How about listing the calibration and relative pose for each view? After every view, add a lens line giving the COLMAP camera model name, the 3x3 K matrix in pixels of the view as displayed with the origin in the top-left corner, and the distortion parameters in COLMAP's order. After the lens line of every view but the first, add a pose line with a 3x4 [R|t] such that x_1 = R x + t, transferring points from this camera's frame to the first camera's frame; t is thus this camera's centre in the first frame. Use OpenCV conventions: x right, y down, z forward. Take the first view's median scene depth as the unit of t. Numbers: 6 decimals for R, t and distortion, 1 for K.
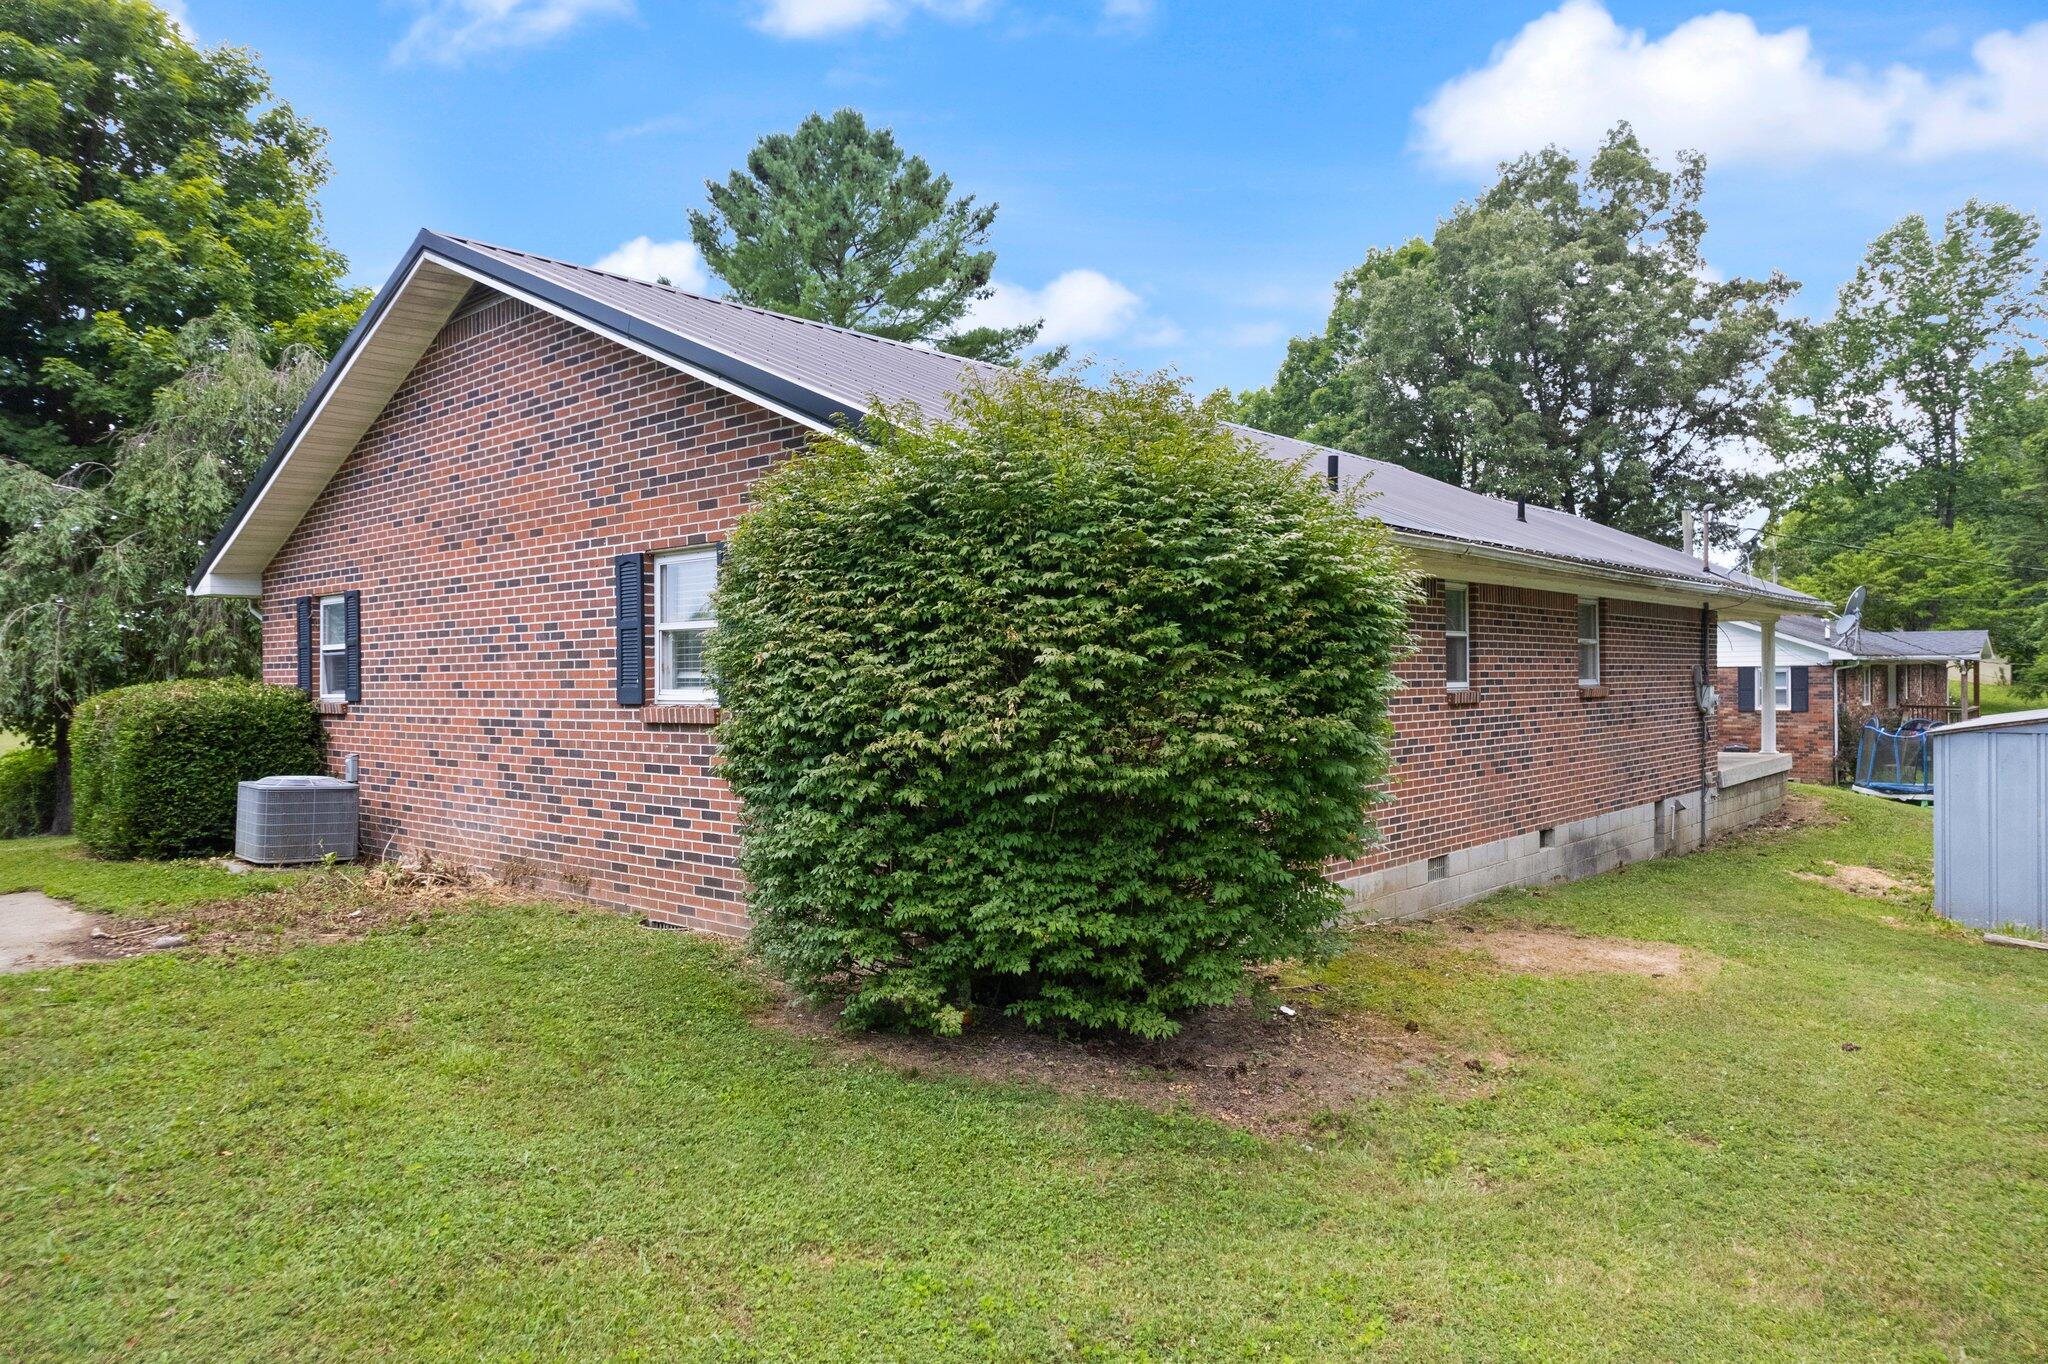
lens RADIAL K [[1342.5, 0, 1025.4], [0, 1342.5, 677.1], [0, 0, 1]] dist [-0.083486, 0.074737]
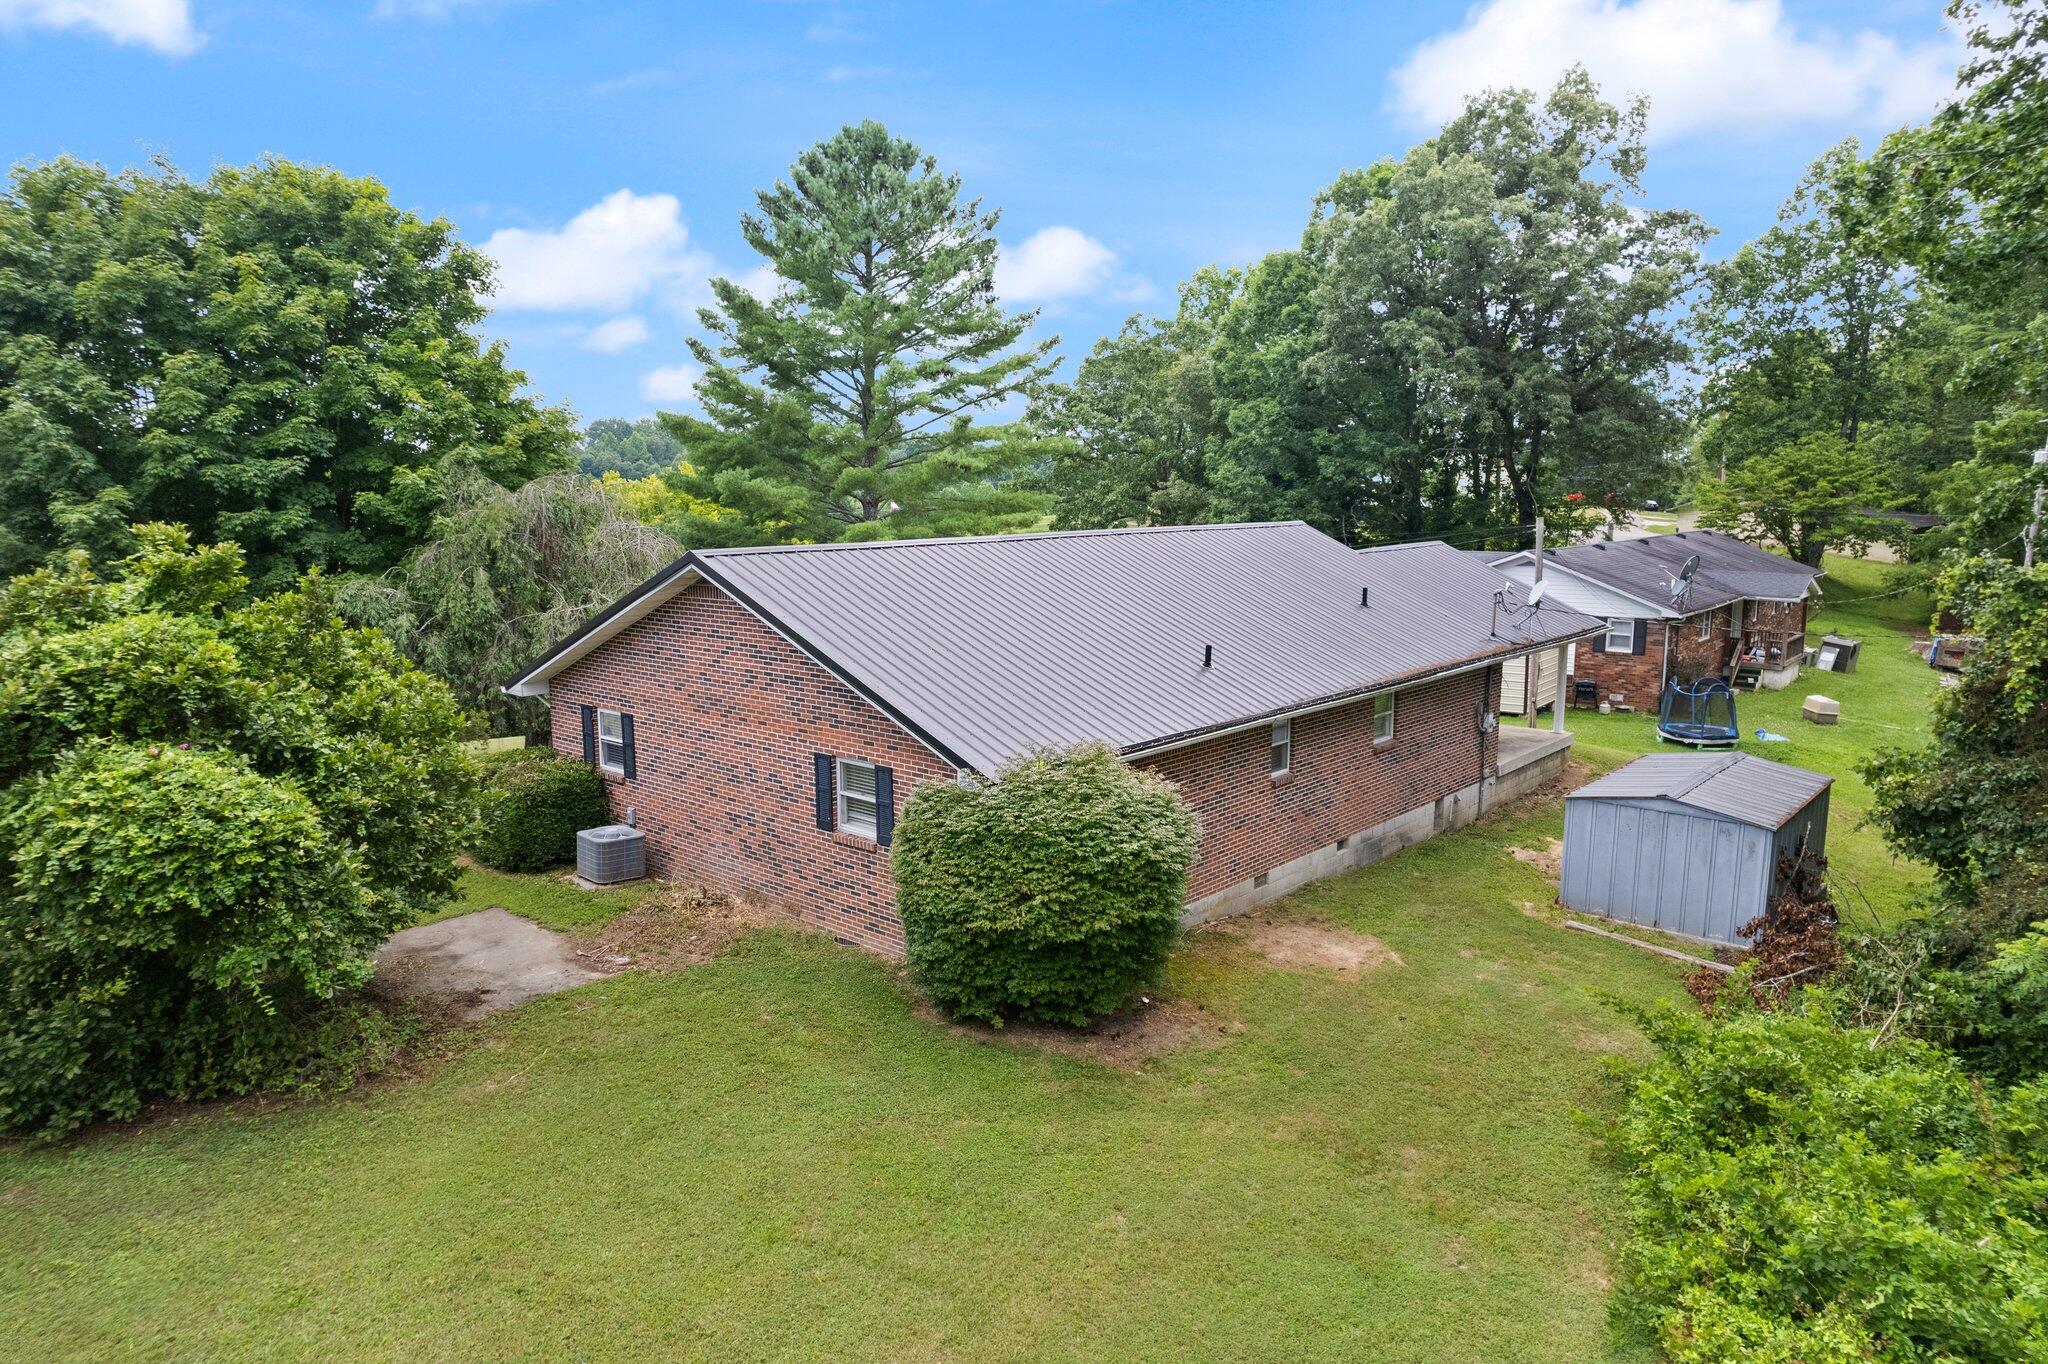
lens RADIAL K [[1332.1, 0, 1021.2], [0, 1332.1, 685.7], [0, 0, 1]] dist [-0.080620, 0.073184]
pose [[0.999987, 0.005041, -0.000244, -0.007765], [-0.004940, 0.987562, 0.157152, -0.387081], [0.001034, -0.157149, 0.987574, -0.693902]]
